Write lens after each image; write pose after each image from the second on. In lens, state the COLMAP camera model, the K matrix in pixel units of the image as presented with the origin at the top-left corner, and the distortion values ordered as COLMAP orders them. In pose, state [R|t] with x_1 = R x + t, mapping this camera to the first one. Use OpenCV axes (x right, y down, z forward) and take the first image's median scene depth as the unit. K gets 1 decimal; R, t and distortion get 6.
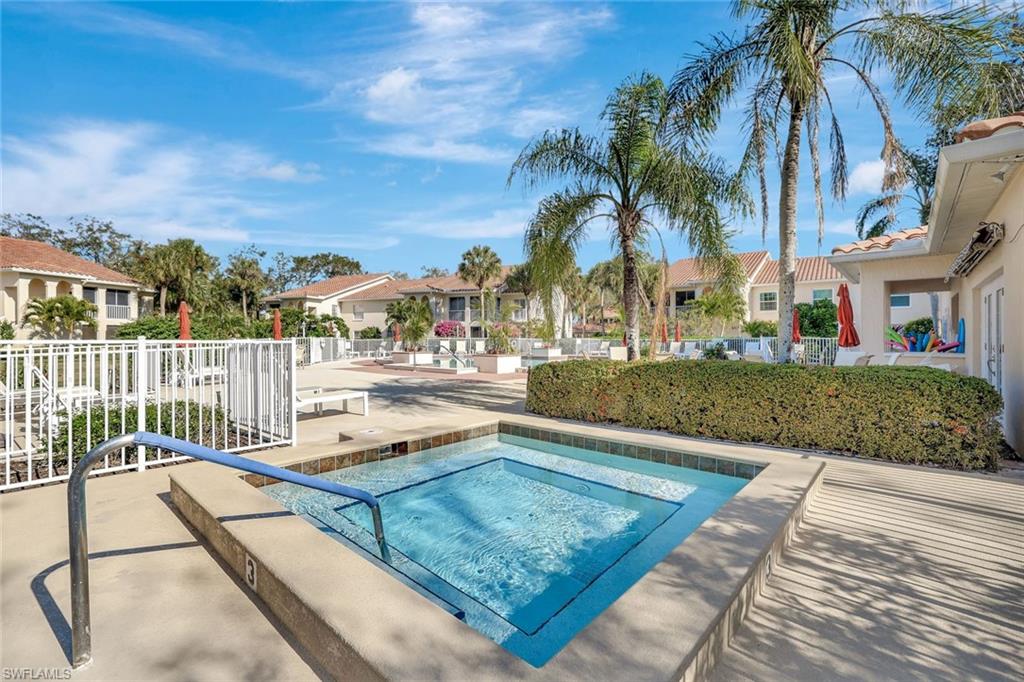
lens RADIAL K [[463.2, 0, 512.3], [0, 463.2, 342.7], [0, 0, 1]] dist [-0.000890, 0.000012]
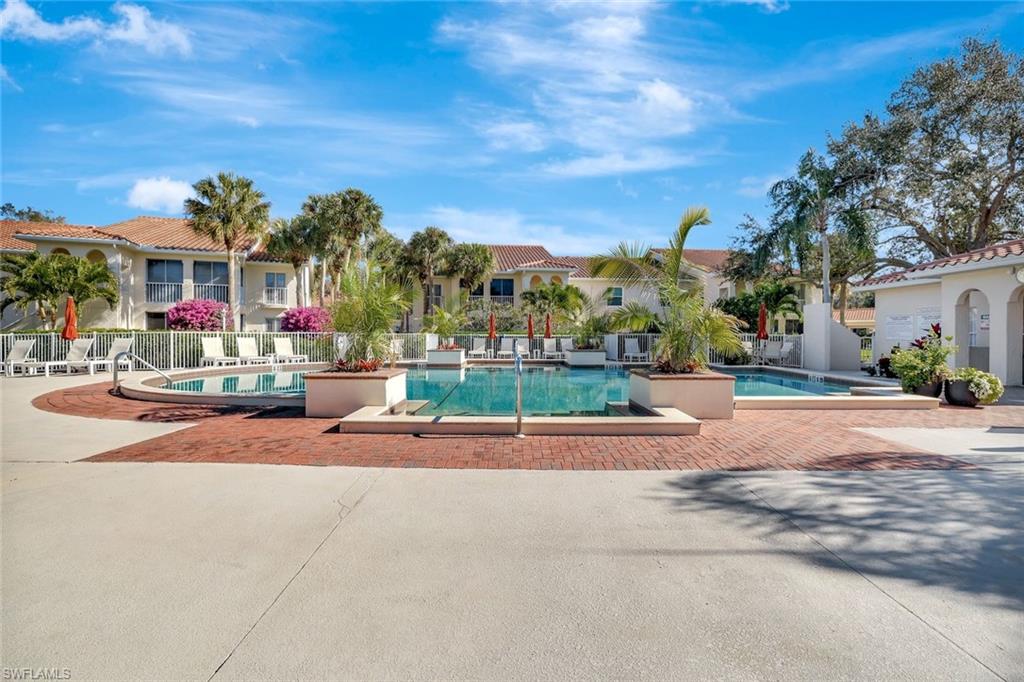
lens RADIAL K [[463.2, 0, 512.1], [0, 463.2, 341.9], [0, 0, 1]] dist [-0.000890, 0.000012]
pose [[0.758877, -0.008998, 0.651172, -0.173446], [-0.002112, 0.999865, 0.016277, -0.006984], [-0.651231, -0.013727, 0.758755, 0.295629]]
